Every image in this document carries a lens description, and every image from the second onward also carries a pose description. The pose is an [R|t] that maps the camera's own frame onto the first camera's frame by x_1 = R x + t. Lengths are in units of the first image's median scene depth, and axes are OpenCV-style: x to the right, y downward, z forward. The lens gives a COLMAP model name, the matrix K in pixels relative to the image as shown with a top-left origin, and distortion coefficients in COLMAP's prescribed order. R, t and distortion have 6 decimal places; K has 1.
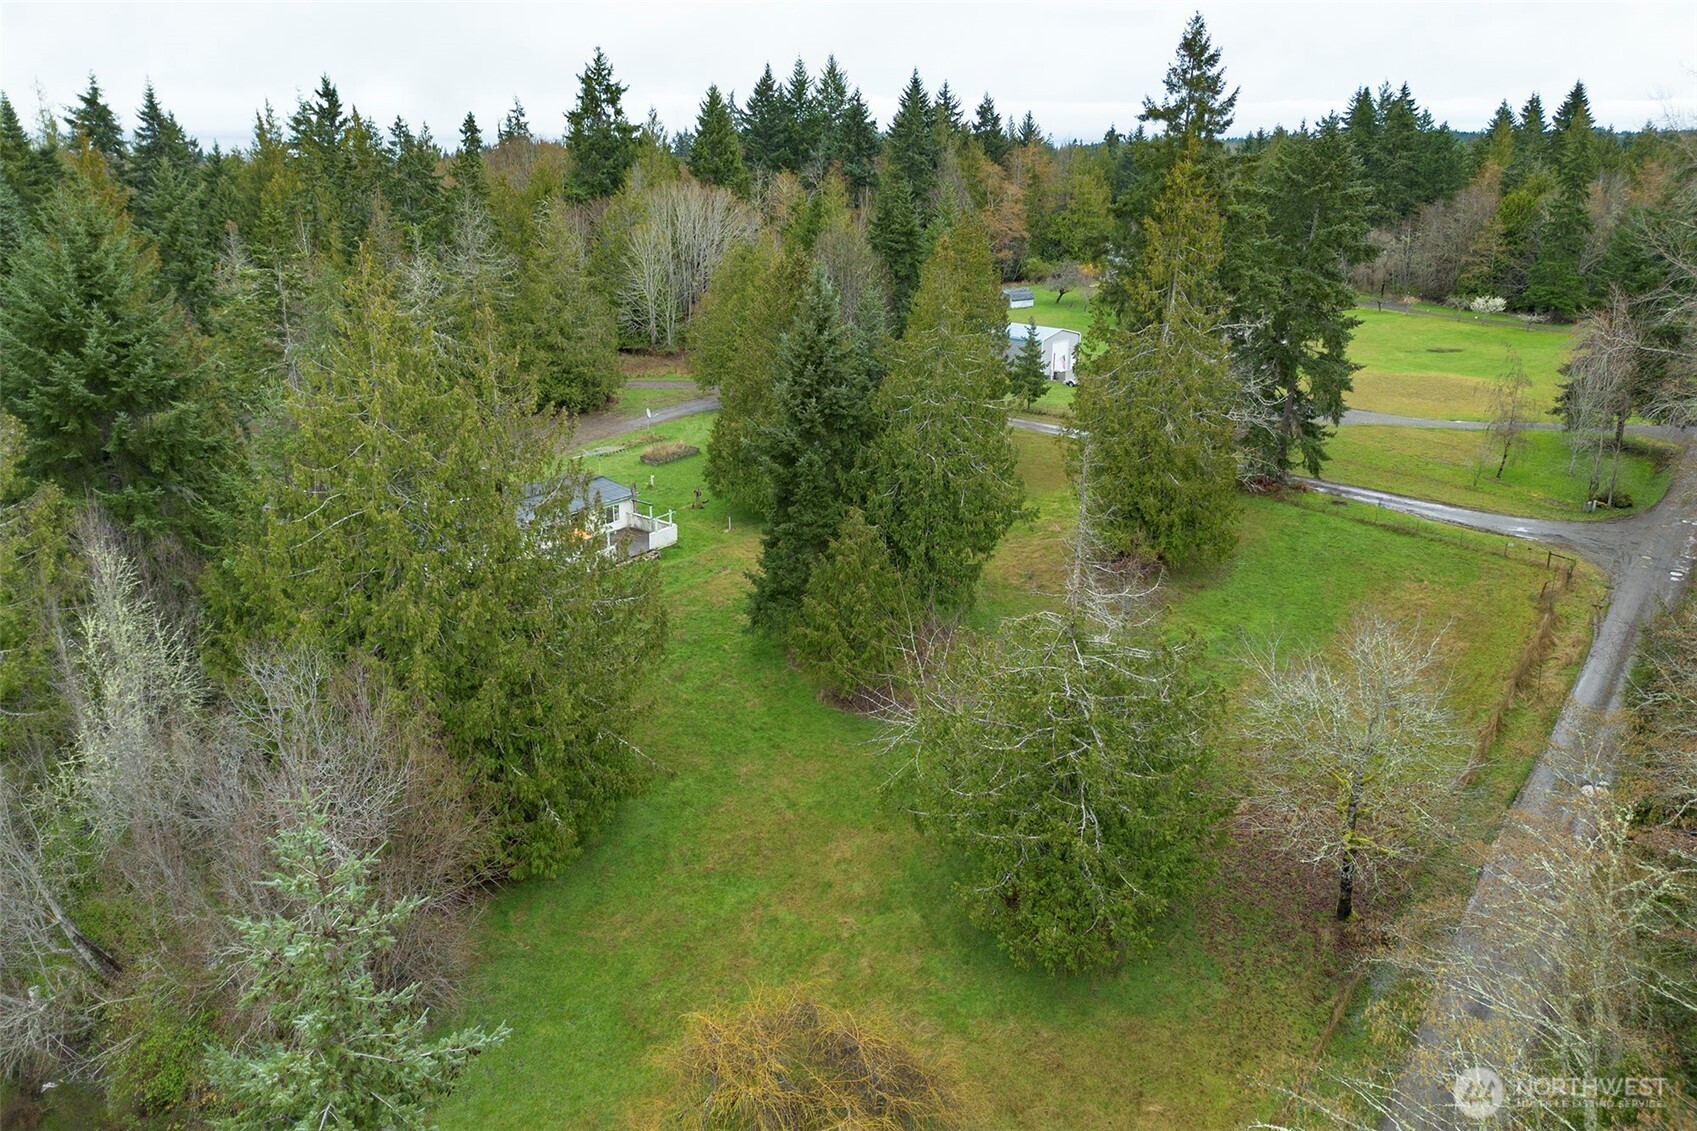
lens RADIAL K [[1210.5, 0, 851.4], [0, 1210.5, 533.1], [0, 0, 1]] dist [0.067338, -0.065968]
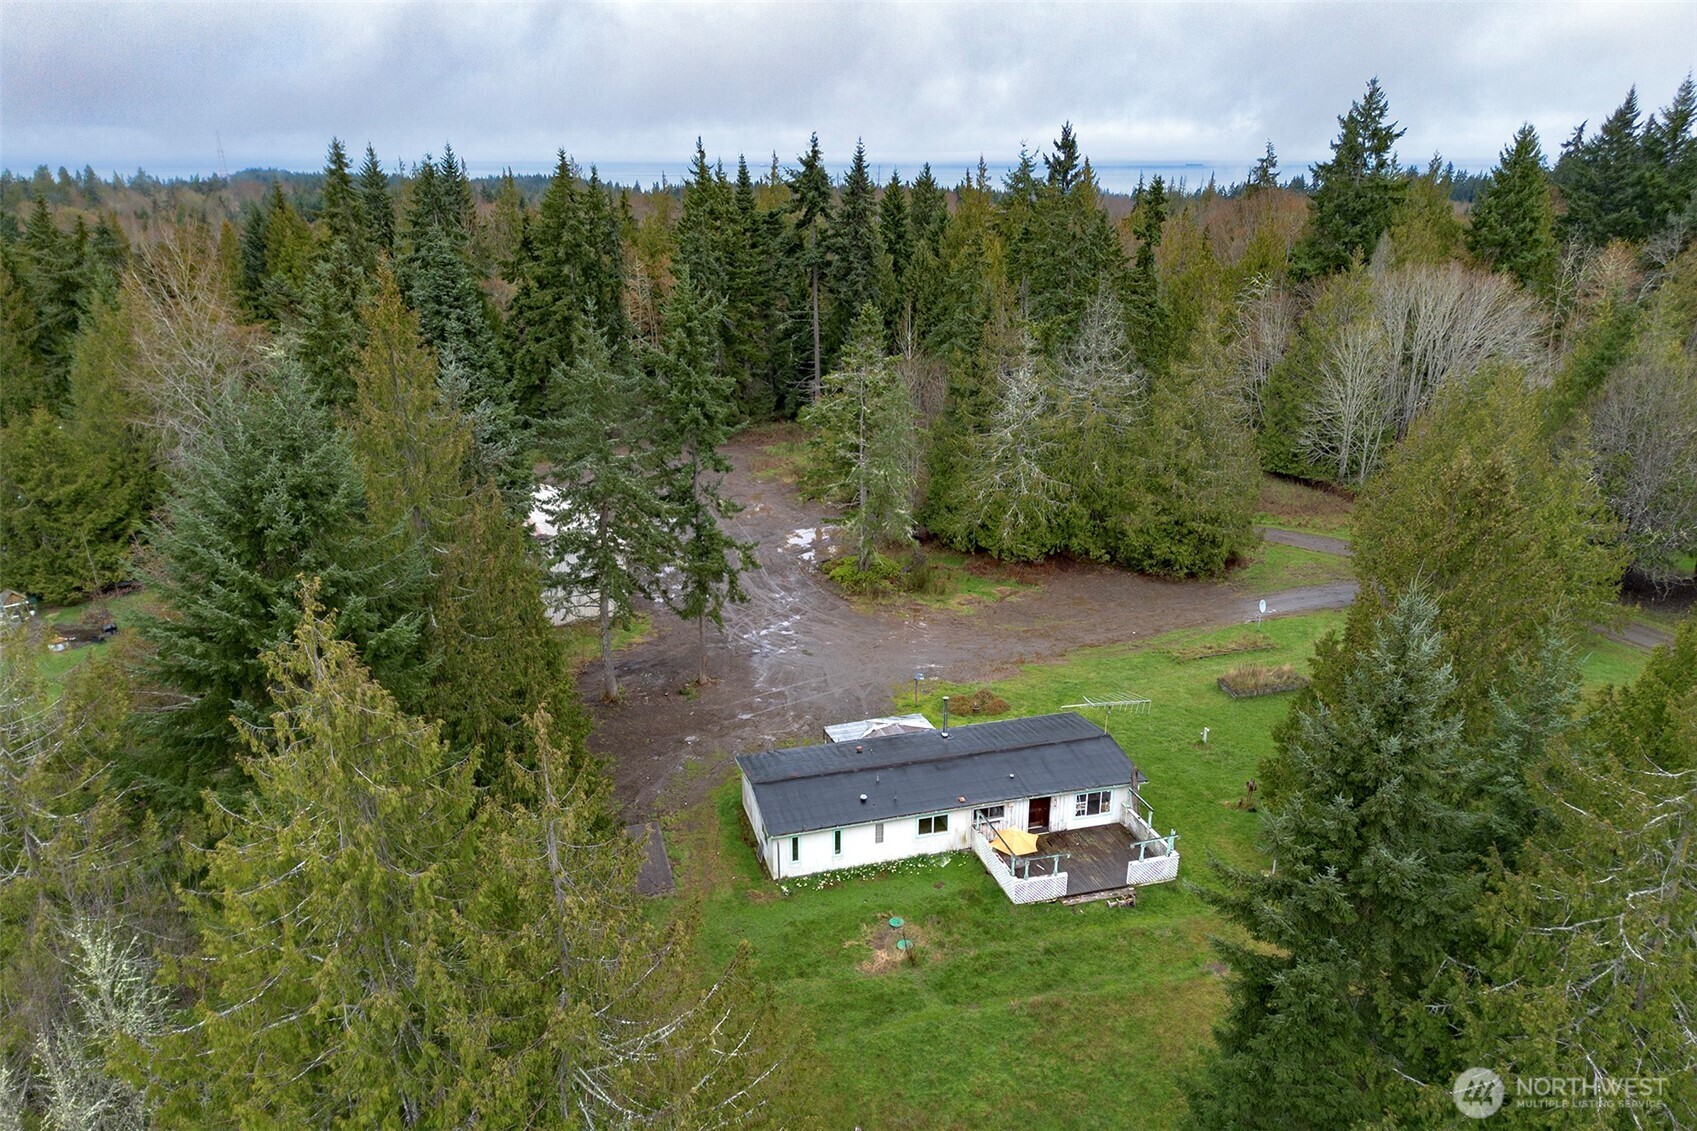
lens RADIAL K [[1204.3, 0, 849.6], [0, 1204.3, 627.7], [0, 0, 1]] dist [0.085970, -0.080282]
pose [[0.813317, 0.208967, -0.542999, 0.021957], [-0.182013, 0.977815, 0.103677, -0.086284], [0.552617, 0.014510, 0.833309, 0.189361]]
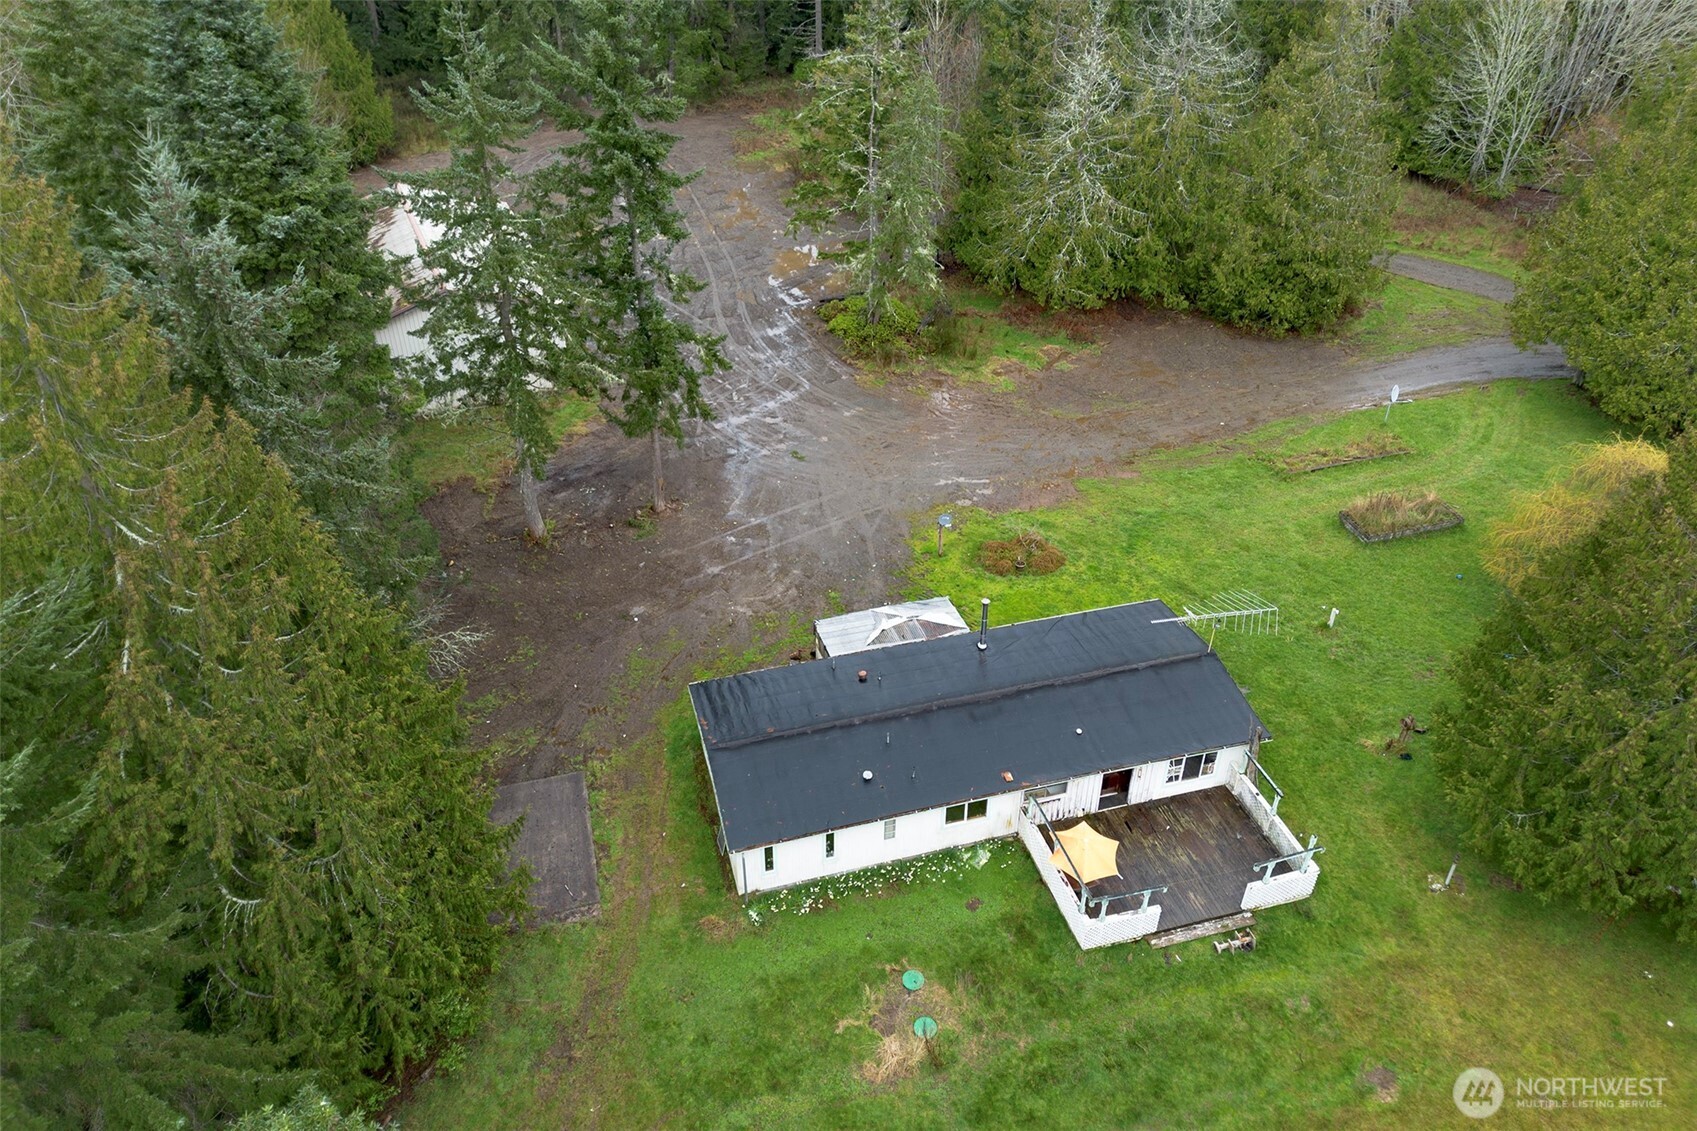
lens RADIAL K [[1210.5, 0, 851.4], [0, 1210.5, 533.1], [0, 0, 1]] dist [0.067338, -0.065968]
pose [[0.808806, 0.330265, -0.486577, -0.055470], [-0.187379, 0.929012, 0.319101, -0.126864], [0.557424, -0.166917, 0.813275, 0.292665]]
